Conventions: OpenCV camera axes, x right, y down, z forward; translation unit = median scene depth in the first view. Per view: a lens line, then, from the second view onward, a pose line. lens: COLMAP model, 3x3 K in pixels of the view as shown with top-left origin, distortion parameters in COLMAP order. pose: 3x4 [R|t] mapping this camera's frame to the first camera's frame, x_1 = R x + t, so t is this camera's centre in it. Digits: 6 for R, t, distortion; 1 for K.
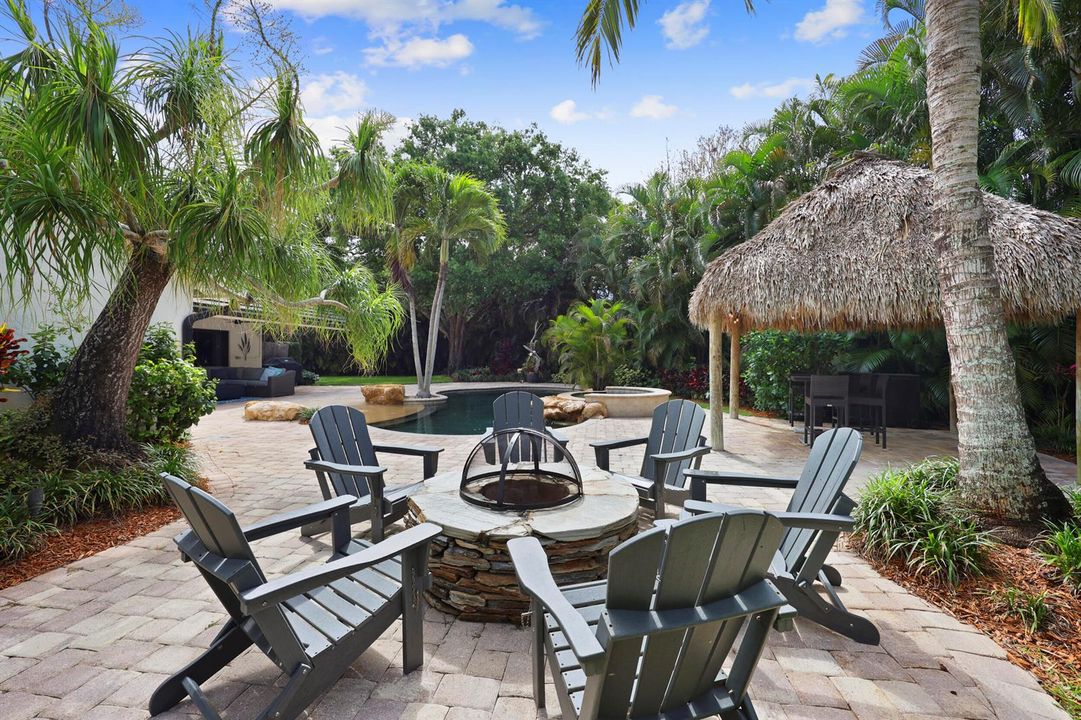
lens RADIAL K [[433.8, 0, 542.8], [0, 433.8, 353.2], [0, 0, 1]] dist [-0.000504, -0.000270]
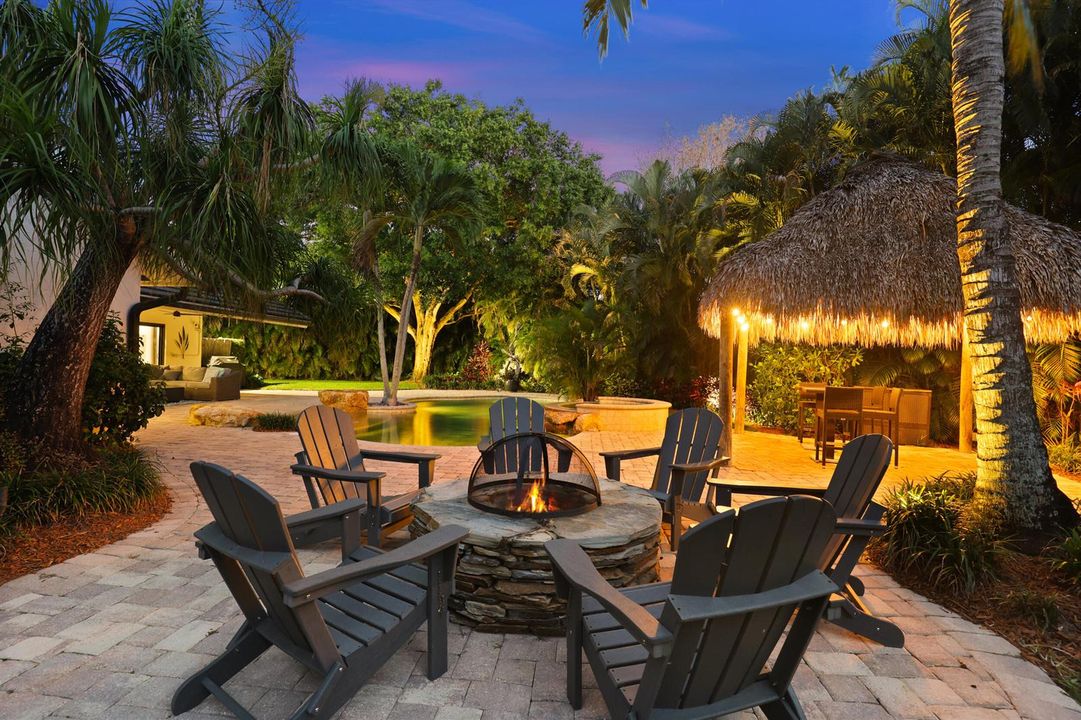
lens RADIAL K [[494.5, 0, 540.5], [0, 494.5, 360.0], [0, 0, 1]] dist [-0.033060, 0.005252]
pose [[0.998690, 0.023735, 0.045327, -0.093338], [-0.023749, 0.999718, -0.000212, 0.018785], [-0.045319, -0.000864, 0.998972, -0.055078]]
